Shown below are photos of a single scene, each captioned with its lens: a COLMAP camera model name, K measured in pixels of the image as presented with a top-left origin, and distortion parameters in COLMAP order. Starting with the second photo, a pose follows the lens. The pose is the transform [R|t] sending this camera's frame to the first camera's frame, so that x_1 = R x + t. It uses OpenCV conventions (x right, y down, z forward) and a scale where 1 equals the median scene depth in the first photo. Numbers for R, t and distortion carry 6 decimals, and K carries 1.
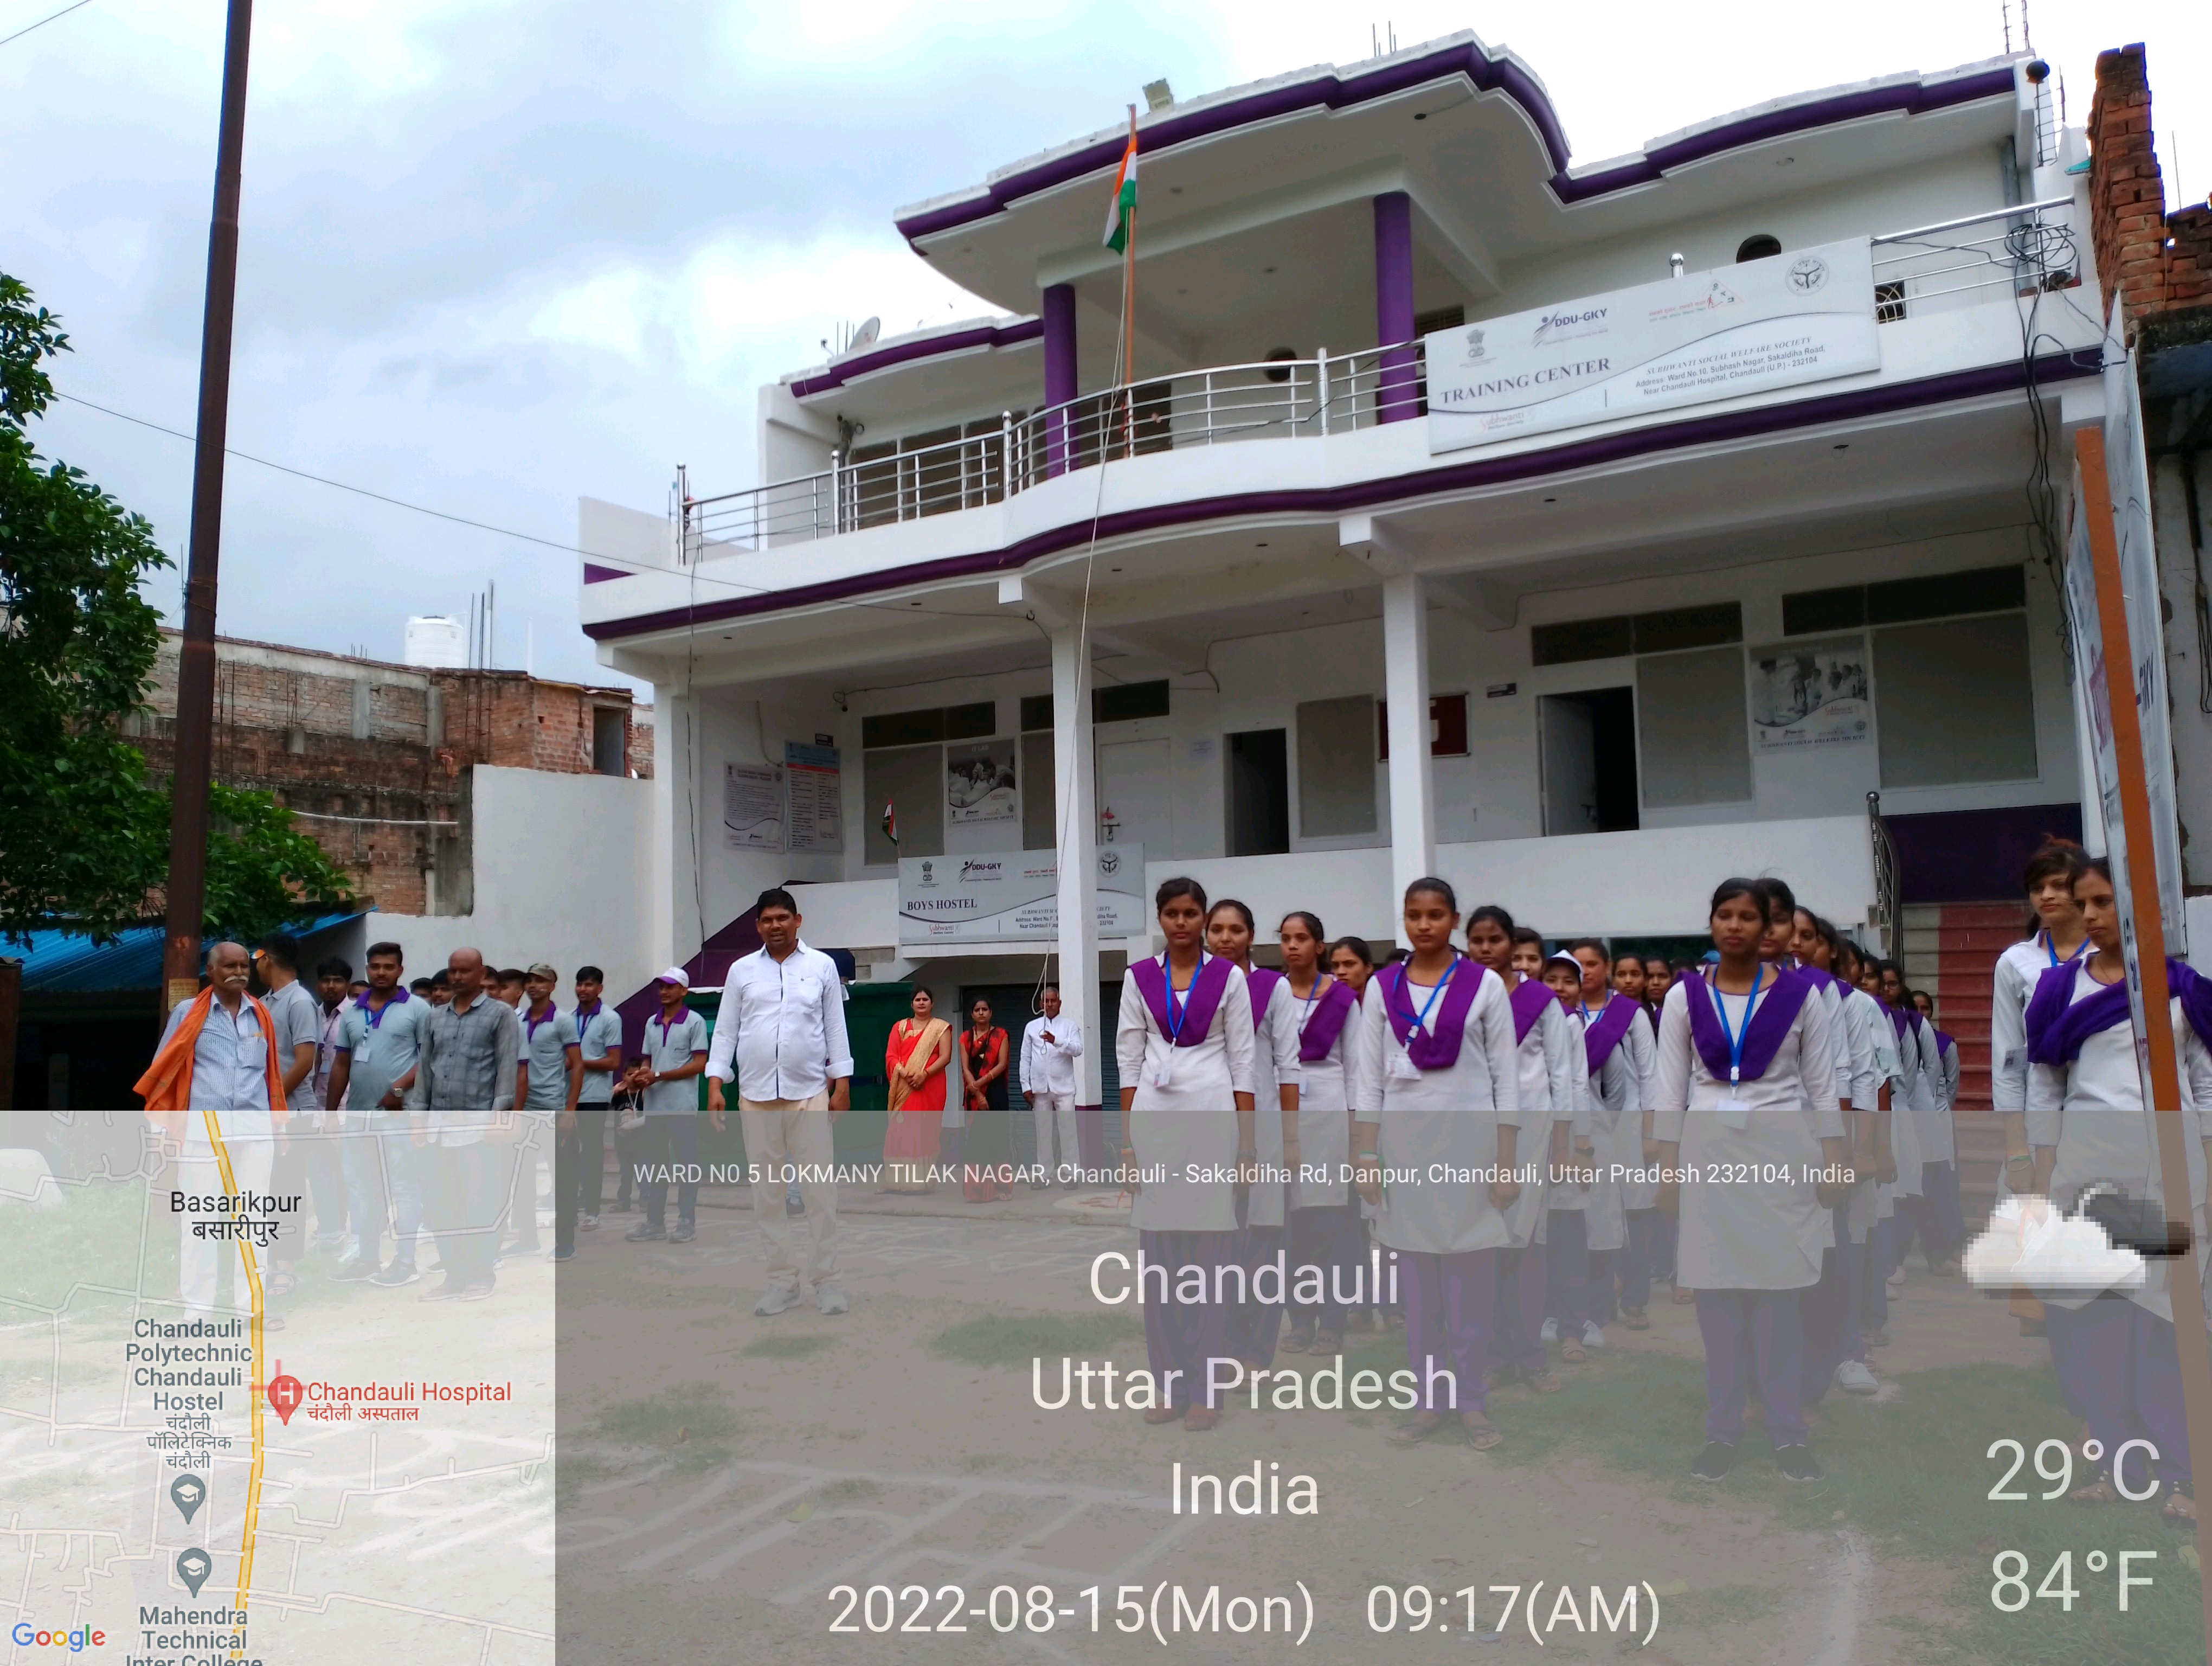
lens RADIAL K [[1777.0, 0, 1106.3], [0, 1777.0, 861.6], [0, 0, 1]] dist [0.101988, -0.143031]
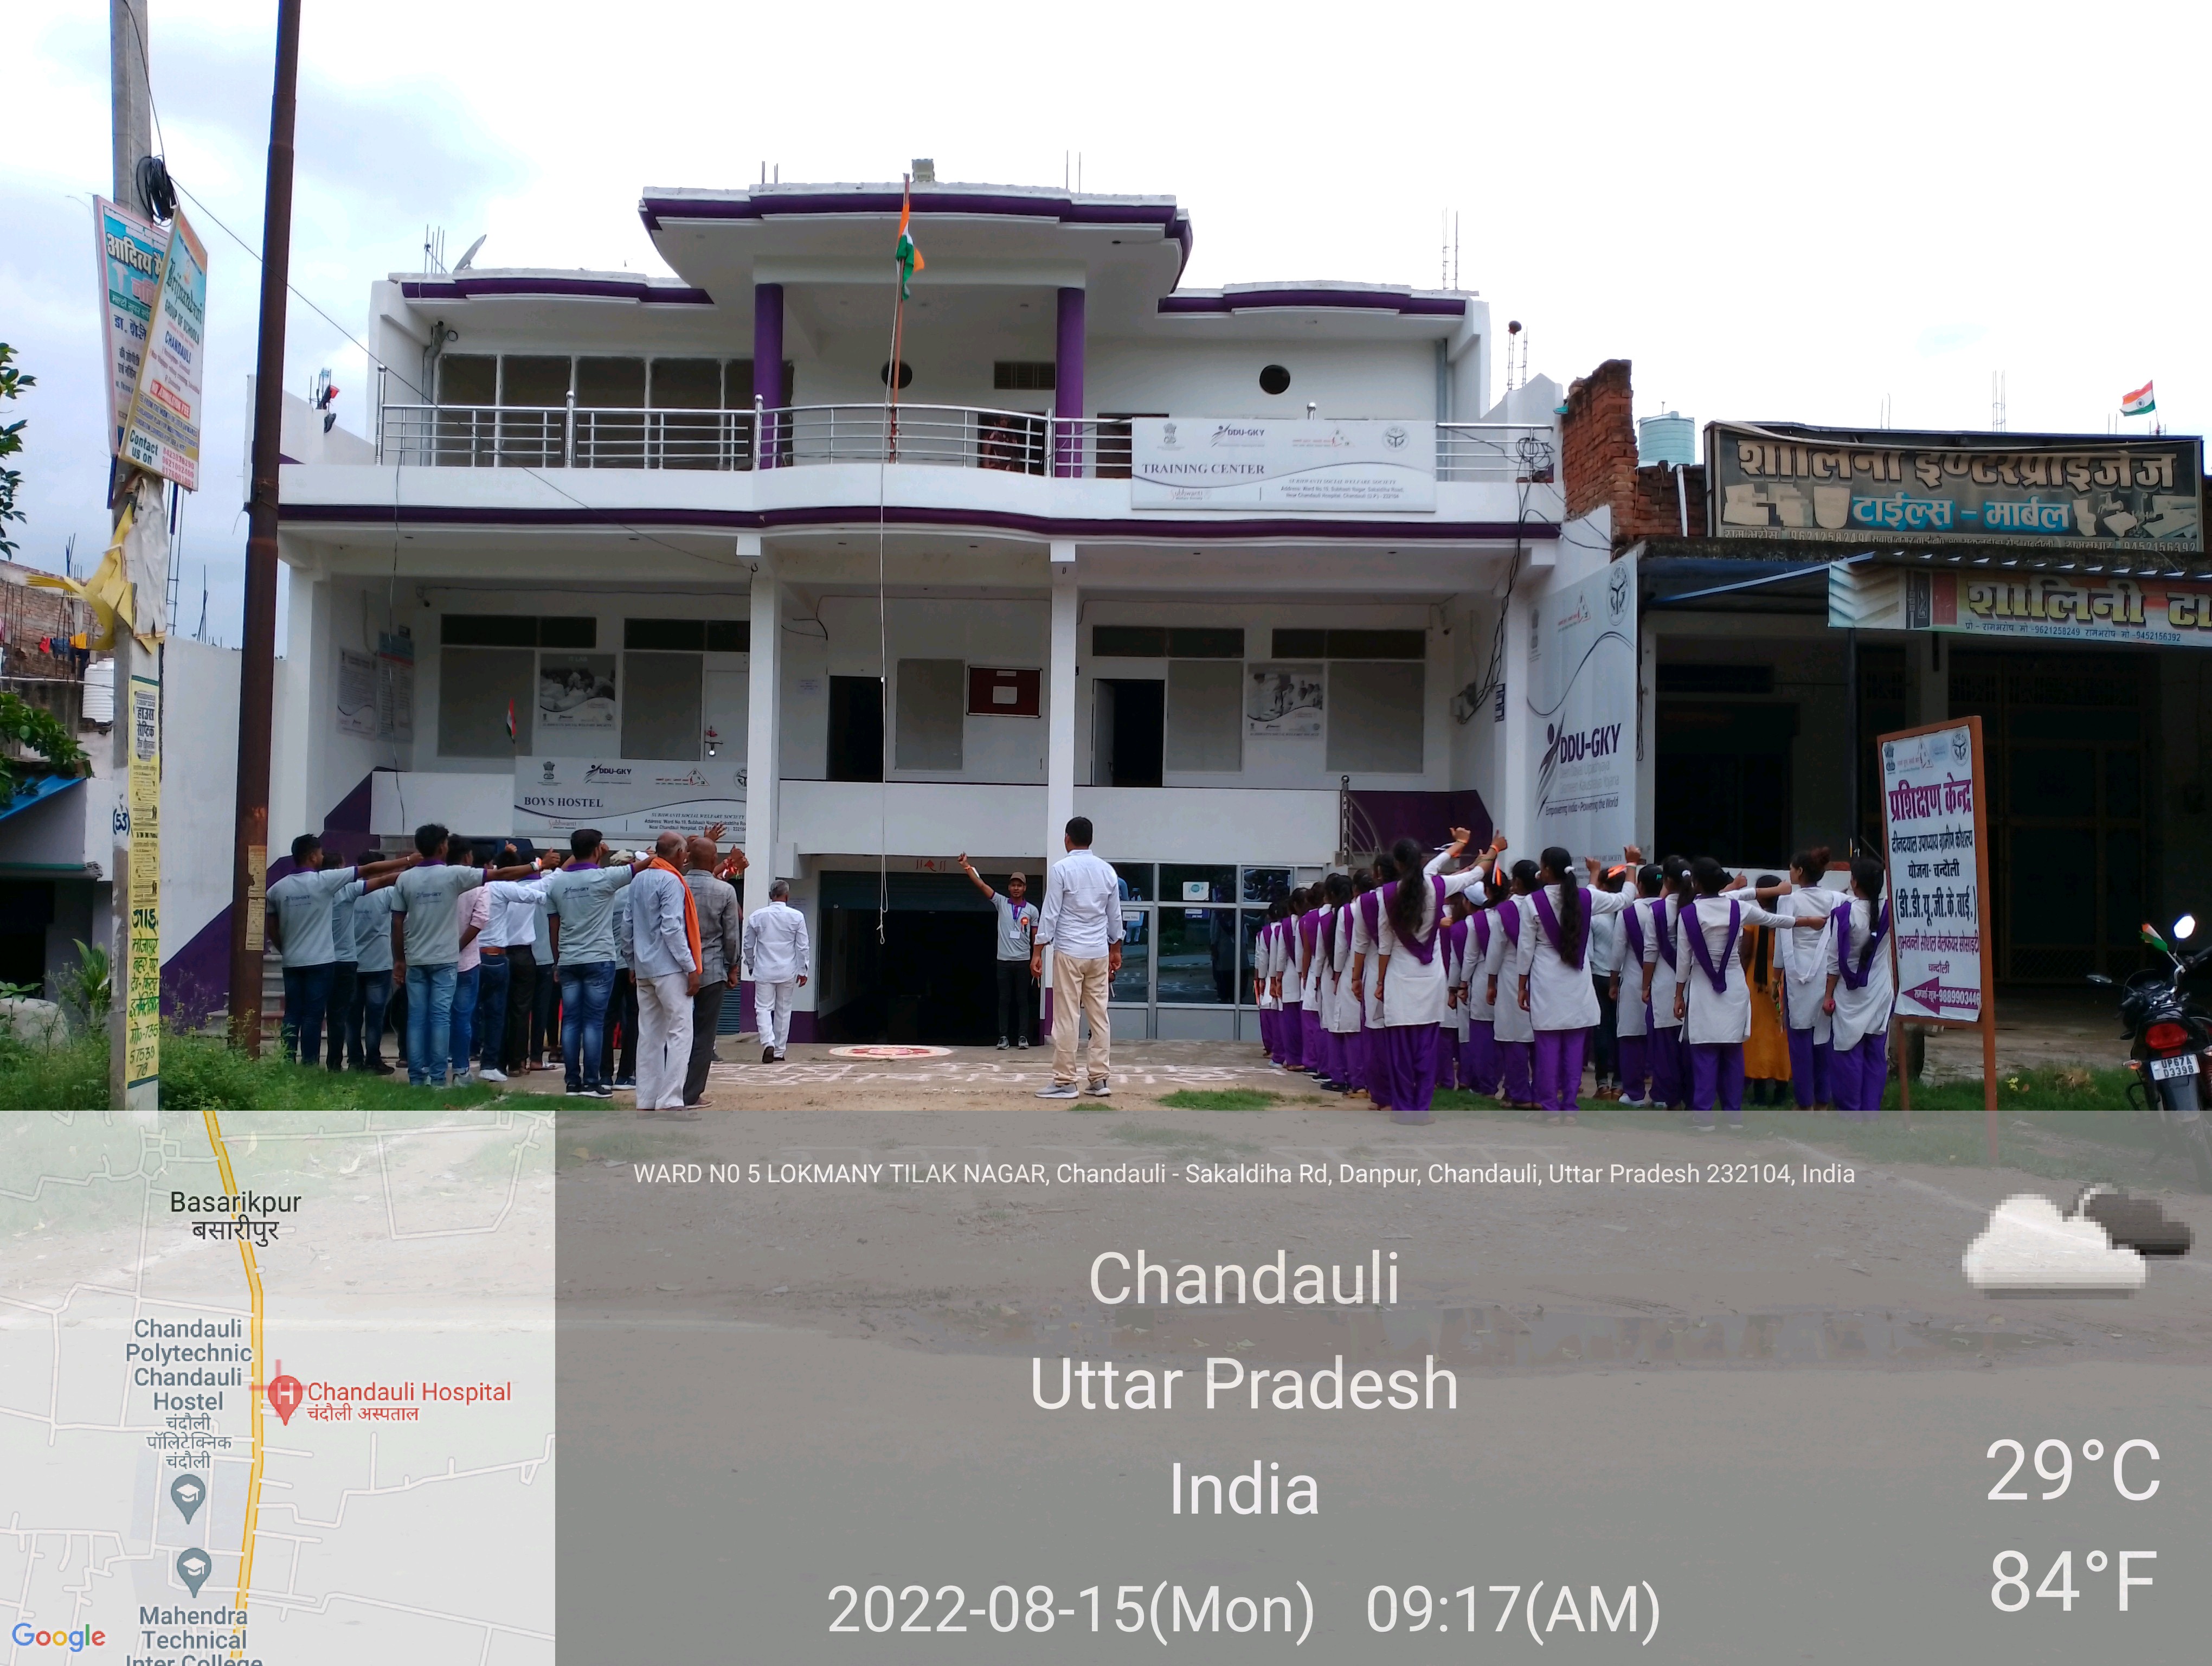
lens RADIAL K [[1778.2, 0, 1106.0], [0, 1778.2, 833.0], [0, 0, 1]] dist [0.268715, -0.669977]
pose [[0.865154, 0.058479, 0.498084, -0.430035], [-0.076895, 0.996902, 0.016519, -0.001091], [-0.495575, -0.052592, 0.866971, -0.161765]]
